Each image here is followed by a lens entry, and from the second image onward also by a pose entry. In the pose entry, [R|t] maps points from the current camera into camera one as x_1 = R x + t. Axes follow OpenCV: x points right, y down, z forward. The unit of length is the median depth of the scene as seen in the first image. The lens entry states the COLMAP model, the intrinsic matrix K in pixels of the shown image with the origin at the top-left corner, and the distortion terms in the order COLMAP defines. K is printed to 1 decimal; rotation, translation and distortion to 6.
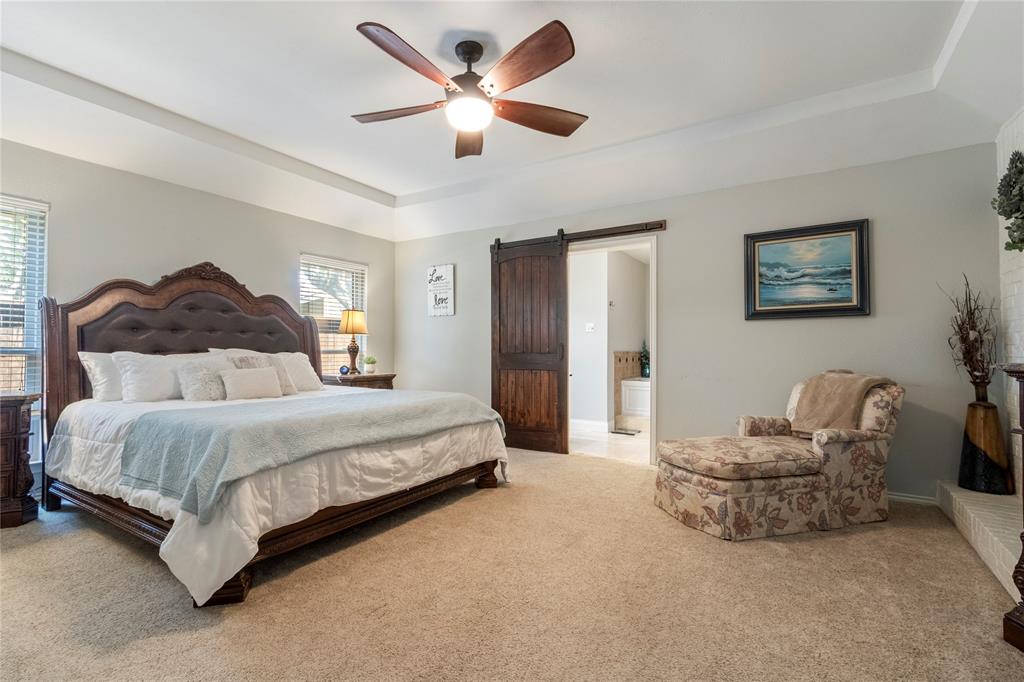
lens RADIAL K [[472.8, 0, 497.9], [0, 472.8, 342.6], [0, 0, 1]] dist [0.002155, 0.000075]
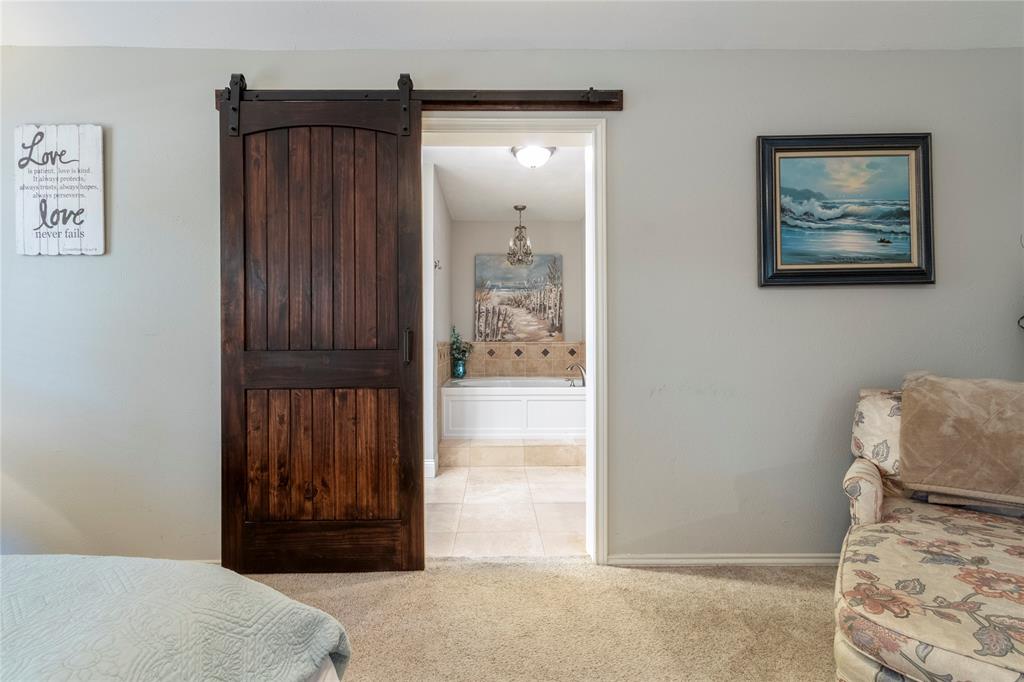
lens RADIAL K [[472.8, 0, 503.4], [0, 472.8, 333.8], [0, 0, 1]] dist [0.002155, 0.000075]
pose [[0.832830, -0.001619, 0.553527, -0.050355], [-0.000753, 0.999991, 0.004059, 0.007269], [-0.553529, -0.003797, 0.832821, 0.706374]]
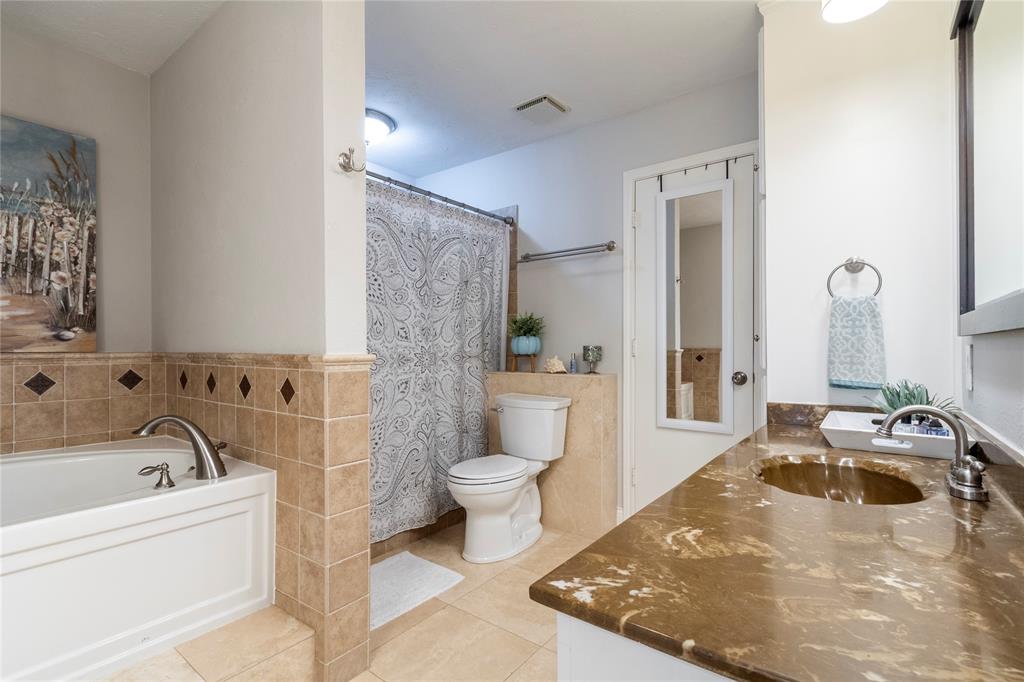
lens RADIAL K [[472.8, 0, 505.2], [0, 472.8, 343.3], [0, 0, 1]] dist [0.002155, 0.000075]
pose [[0.078774, 0.000784, 0.996892, 0.342384], [-0.013277, 0.999912, 0.000263, 0.017346], [-0.996804, -0.013256, 0.078778, 1.242563]]
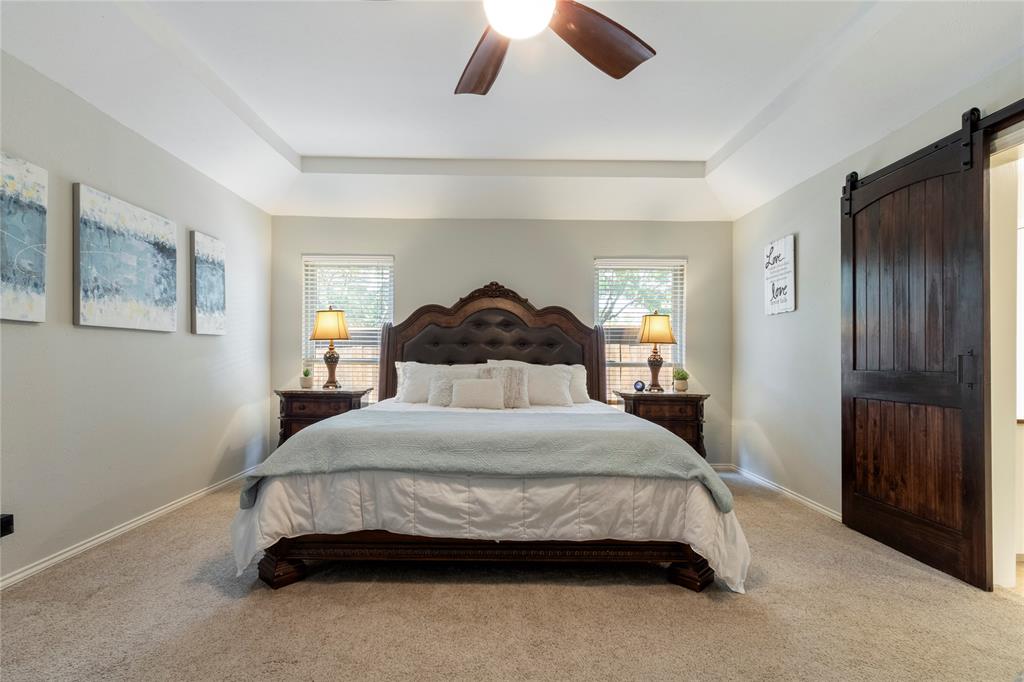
lens RADIAL K [[472.8, 0, 500.1], [0, 472.8, 357.3], [0, 0, 1]] dist [0.002155, 0.000075]
pose [[0.547178, -0.002273, -0.837013, 0.338114], [0.004372, 0.999990, 0.000142, 0.006588], [0.837005, -0.003737, 0.547182, 0.427484]]
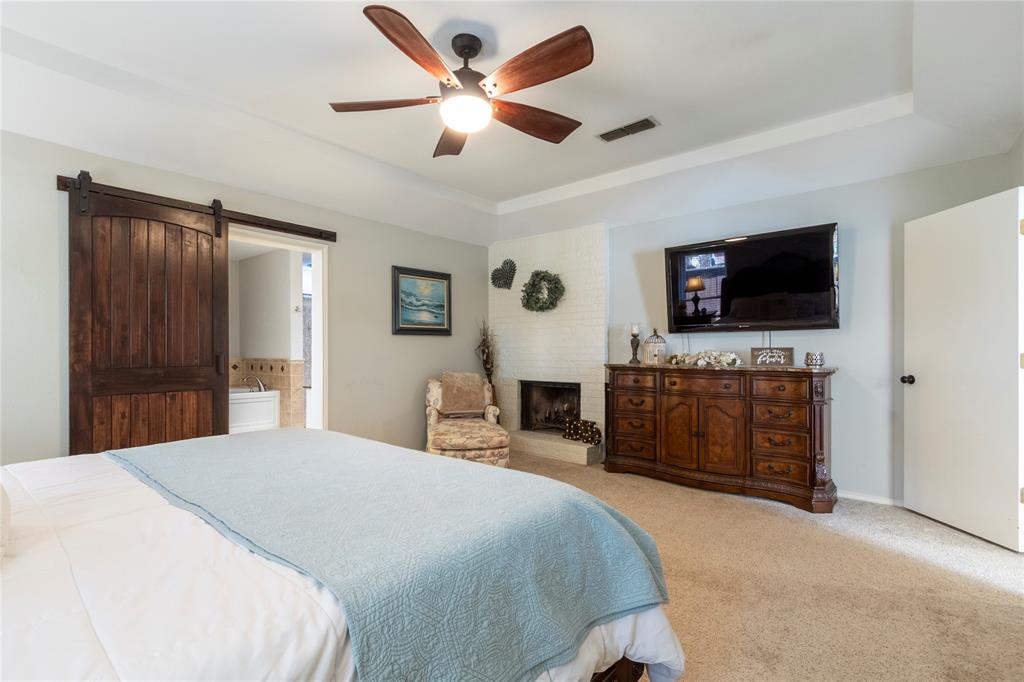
lens RADIAL K [[472.8, 0, 497.8], [0, 472.8, 350.9], [0, 0, 1]] dist [0.002155, 0.000075]
pose [[0.137109, -0.003213, 0.990551, -0.685212], [-0.014488, 0.999881, 0.005248, -0.014461], [-0.990450, -0.015070, 0.137046, 0.562273]]
